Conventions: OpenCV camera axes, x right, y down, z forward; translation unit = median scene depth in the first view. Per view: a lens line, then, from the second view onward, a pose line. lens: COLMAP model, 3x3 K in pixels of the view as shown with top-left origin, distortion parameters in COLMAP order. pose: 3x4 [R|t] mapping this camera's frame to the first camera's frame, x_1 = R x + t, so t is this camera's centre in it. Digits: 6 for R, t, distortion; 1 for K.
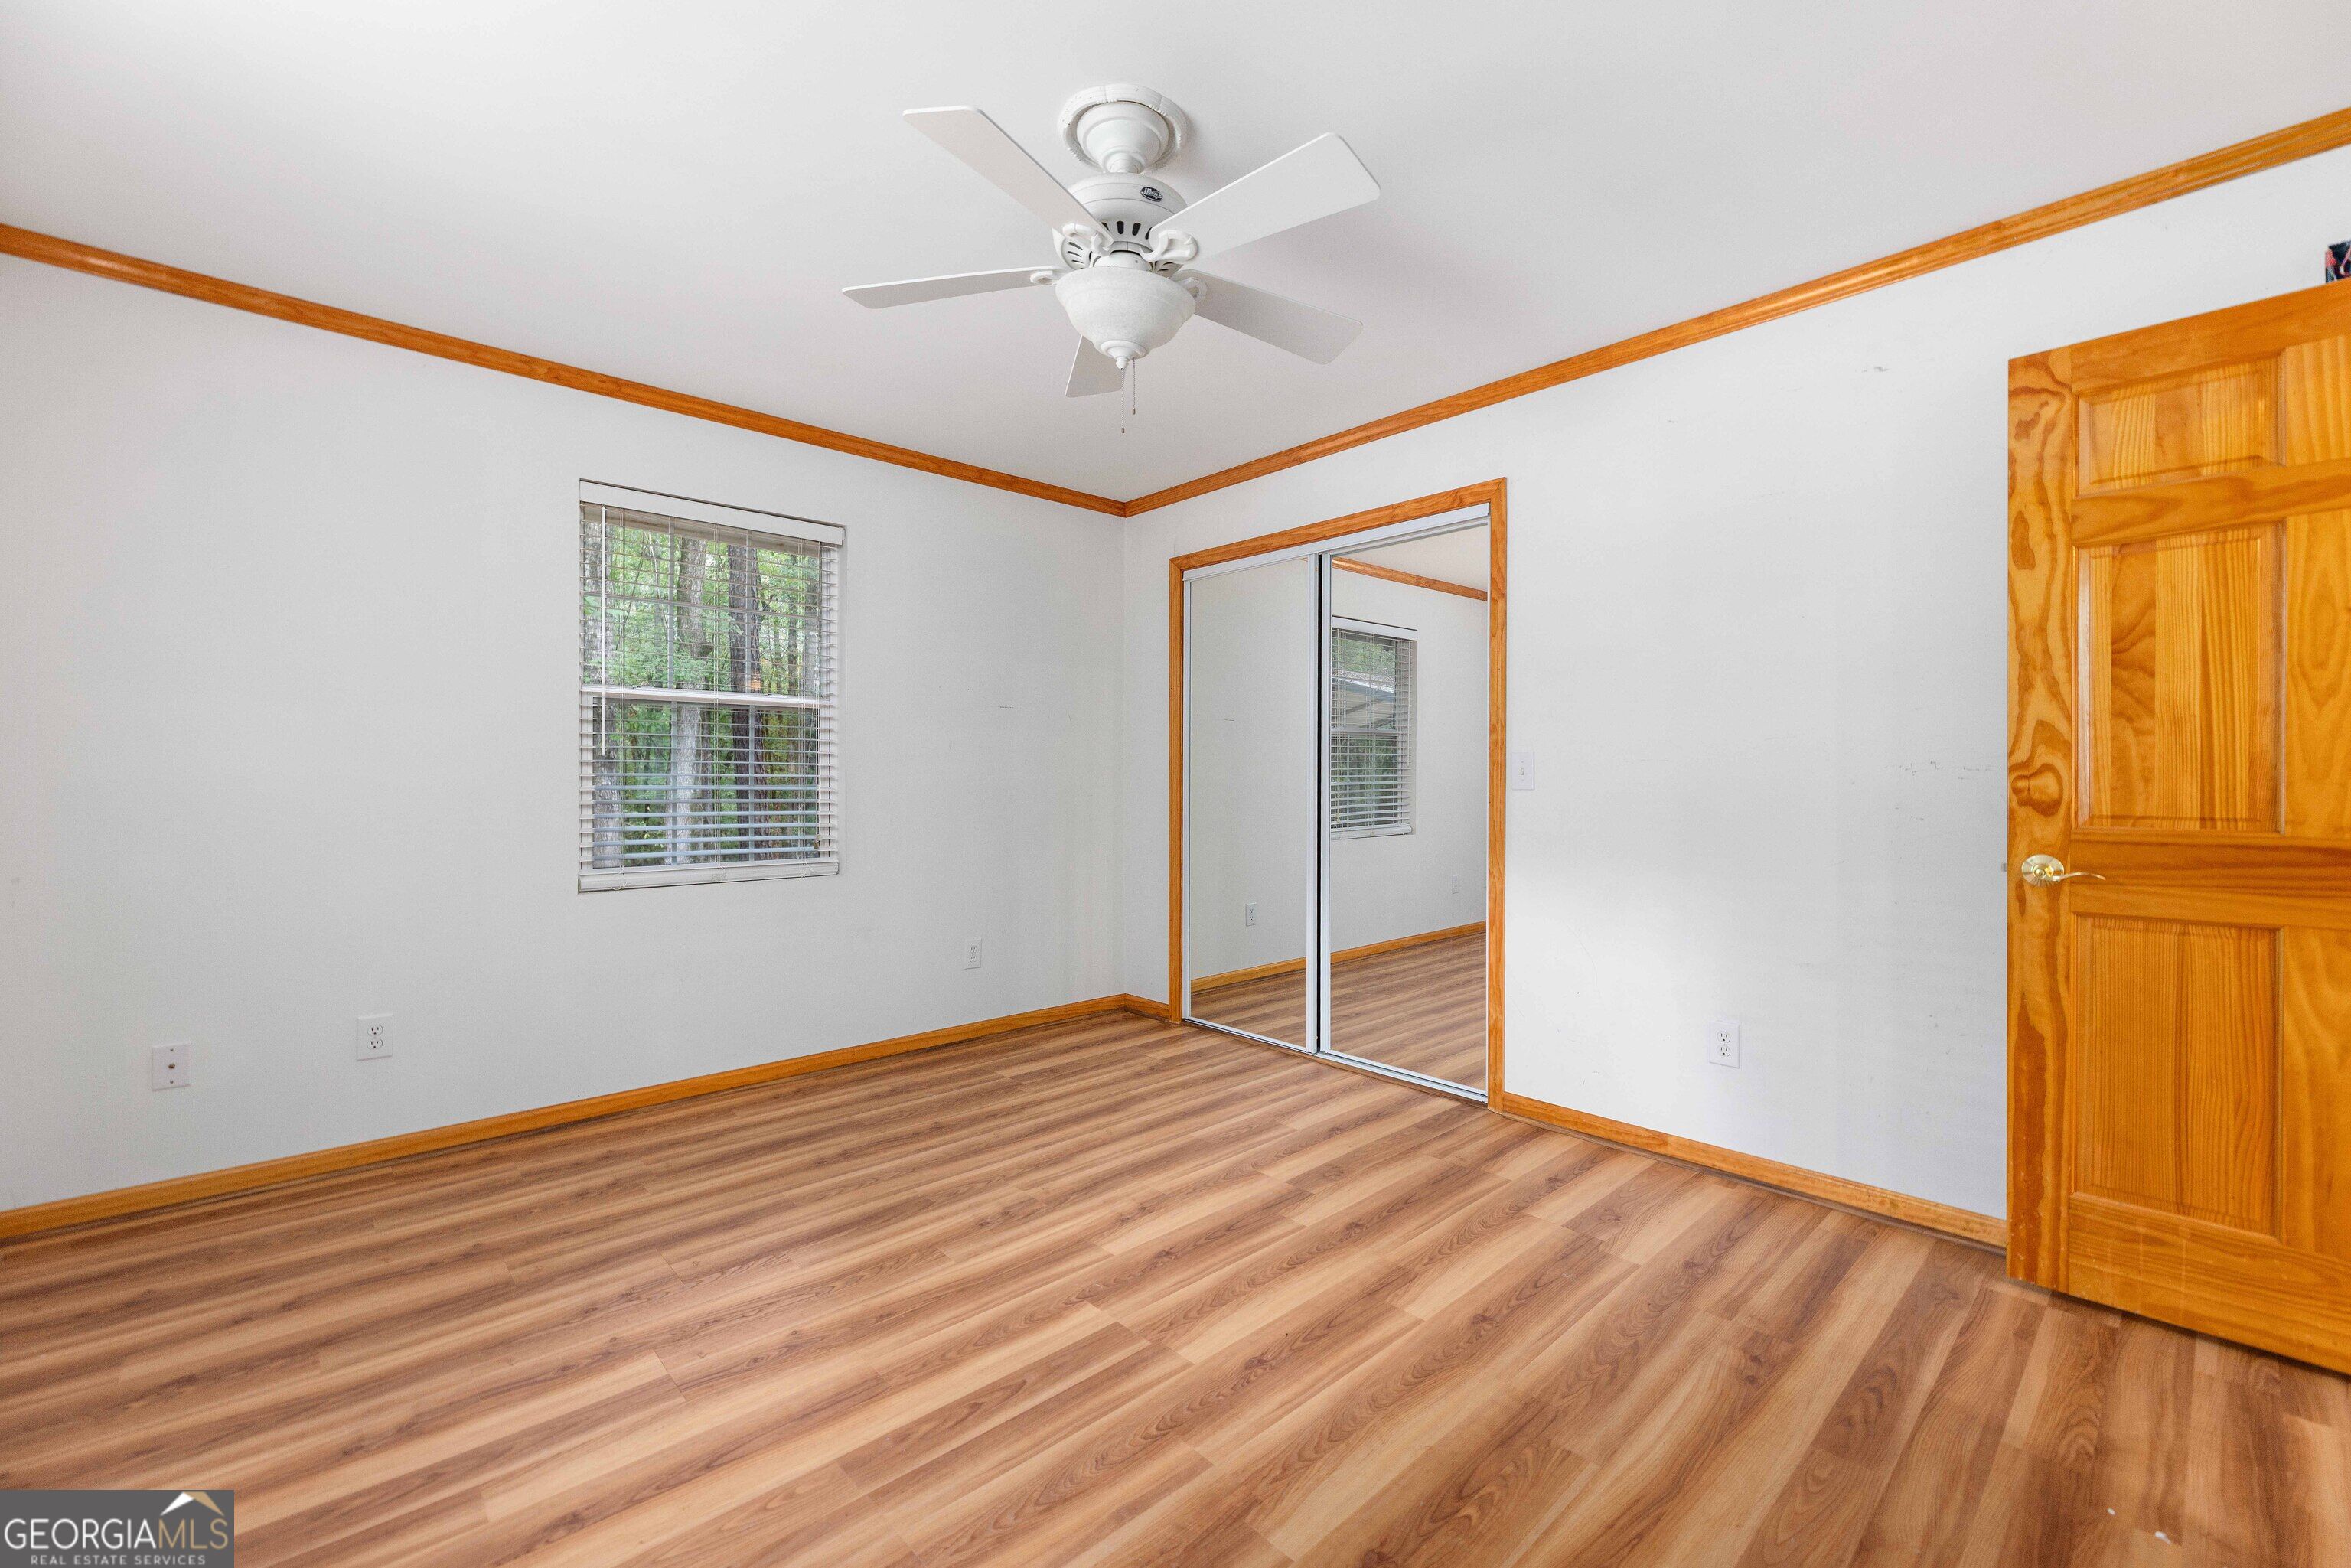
lens RADIAL K [[996.1, 0, 1192.3], [0, 996.1, 779.5], [0, 0, 1]] dist [-0.007922, 0.000658]
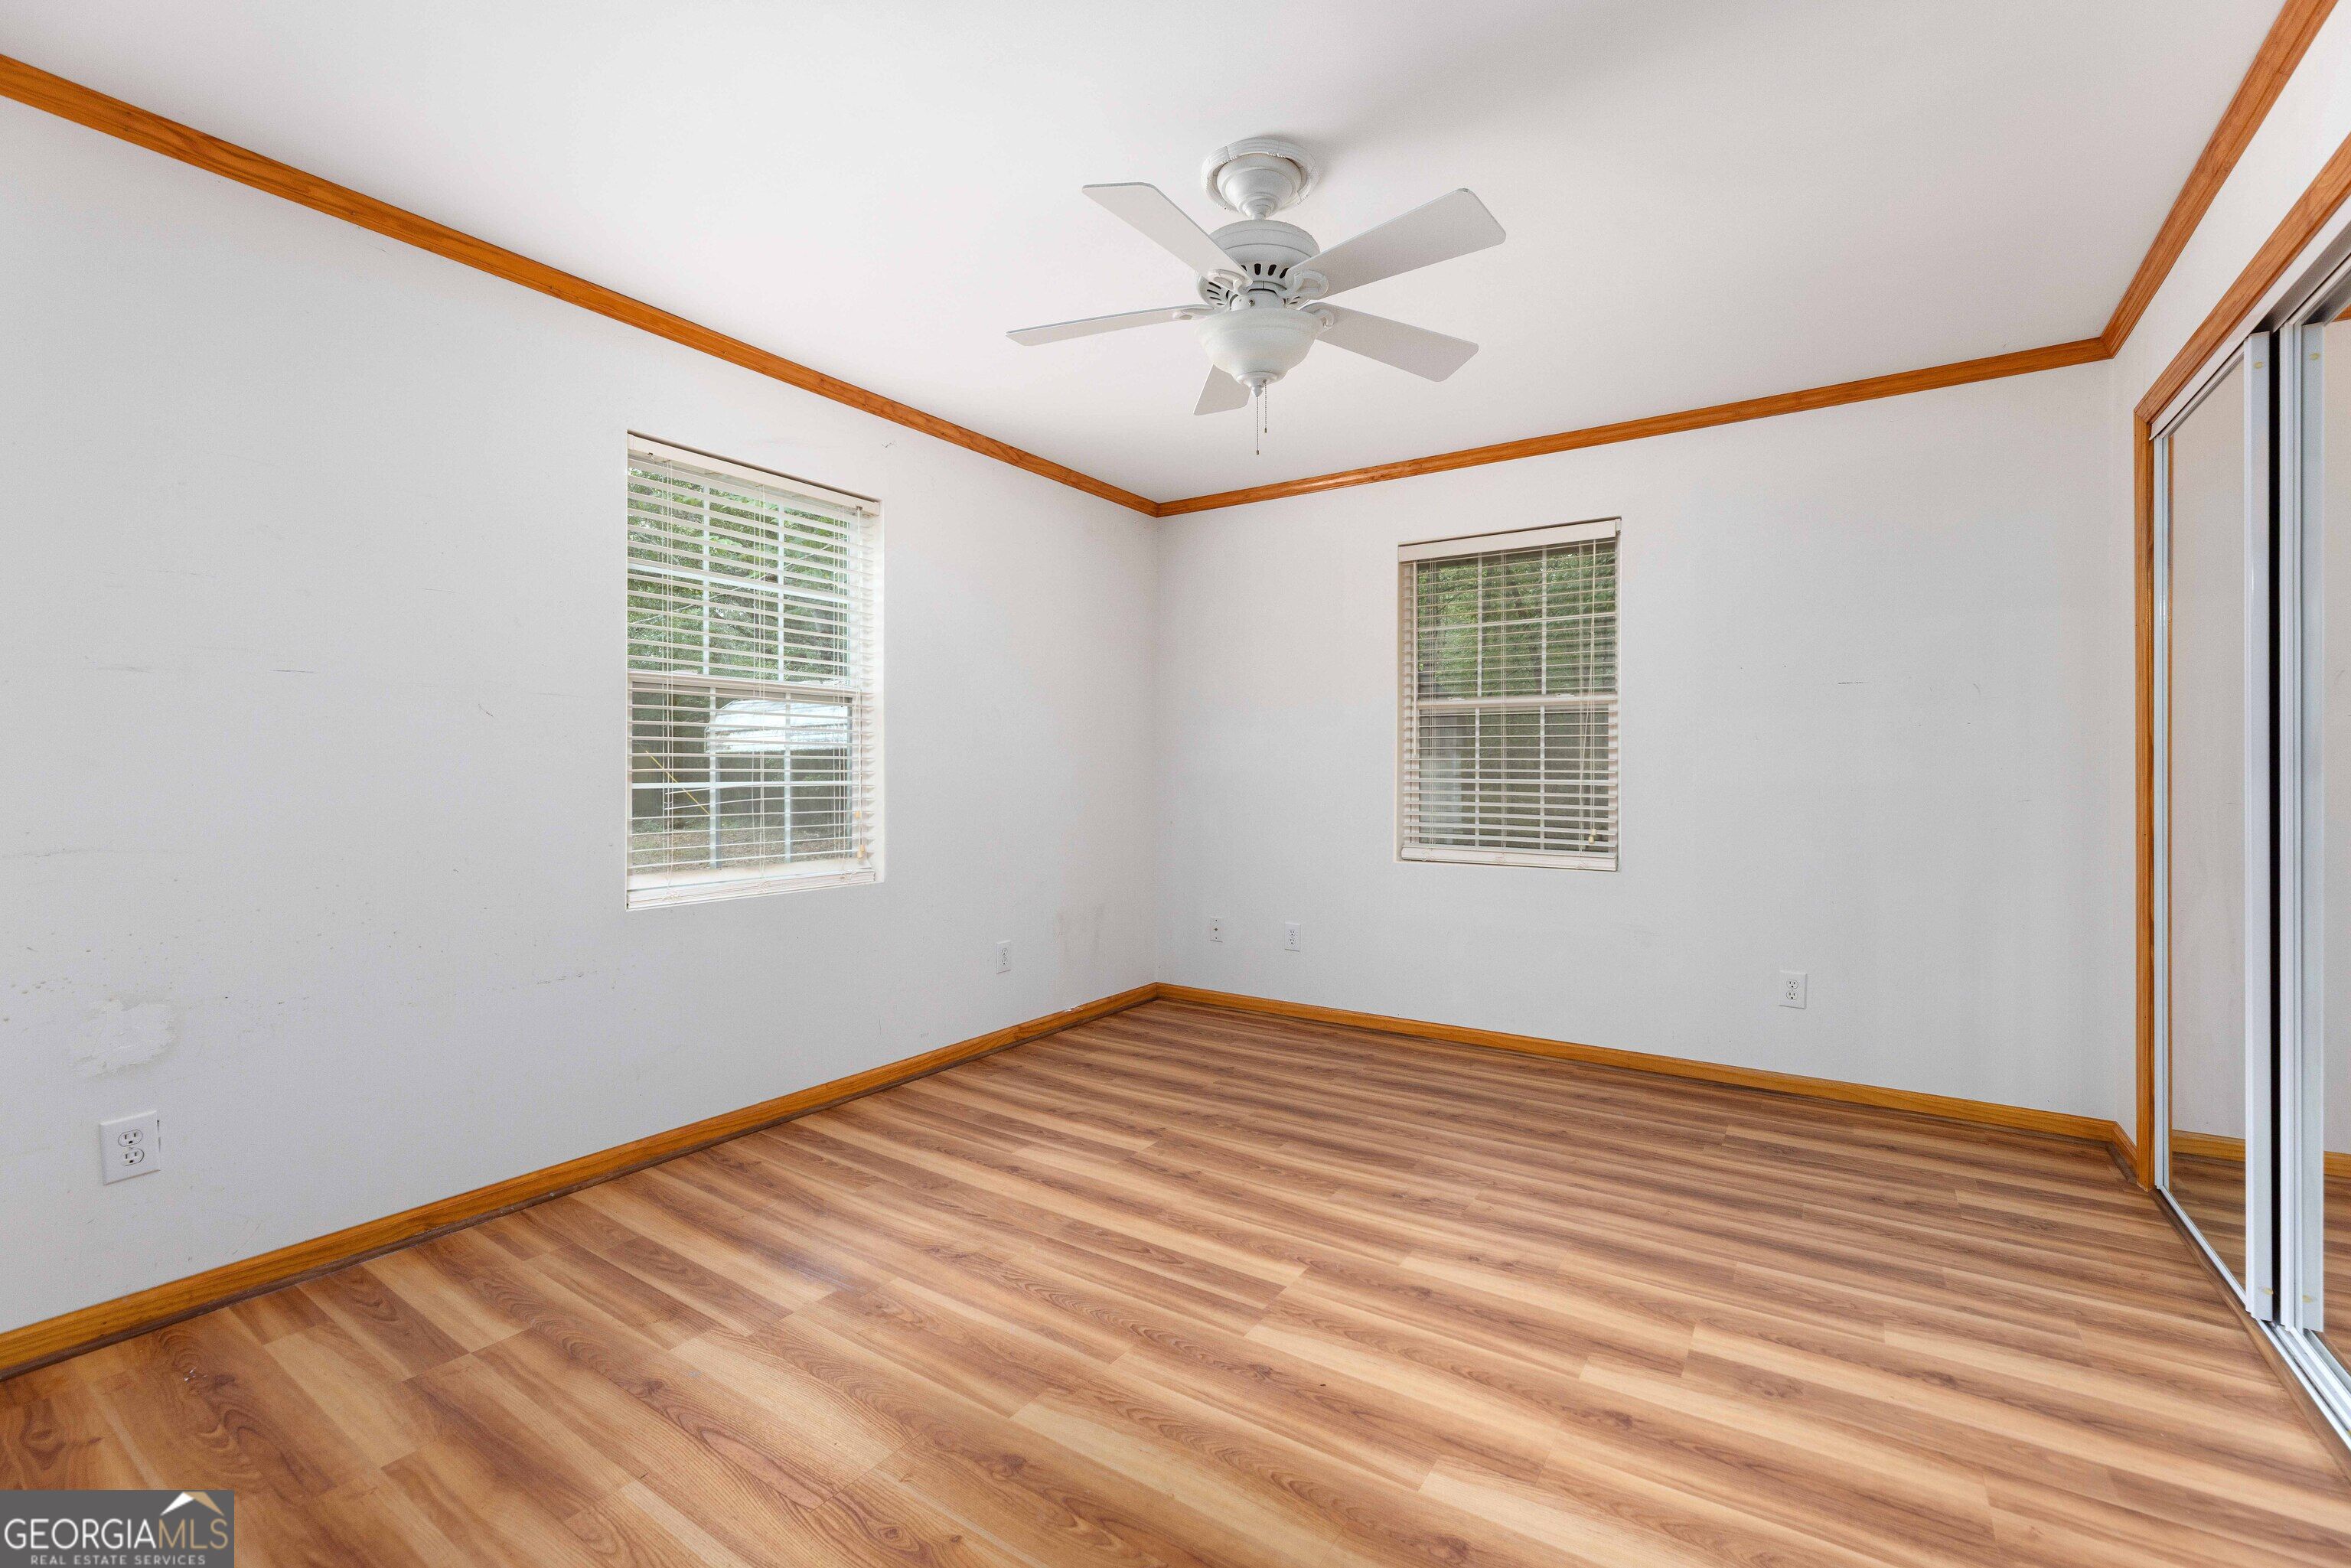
lens RADIAL K [[996.1, 0, 1169.0], [0, 996.1, 786.3], [0, 0, 1]] dist [-0.007922, 0.000658]
pose [[0.212595, 0.017649, -0.976981, 0.623589], [-0.006882, 0.999839, 0.016564, -0.002730], [0.977116, 0.003202, 0.212682, 0.439984]]
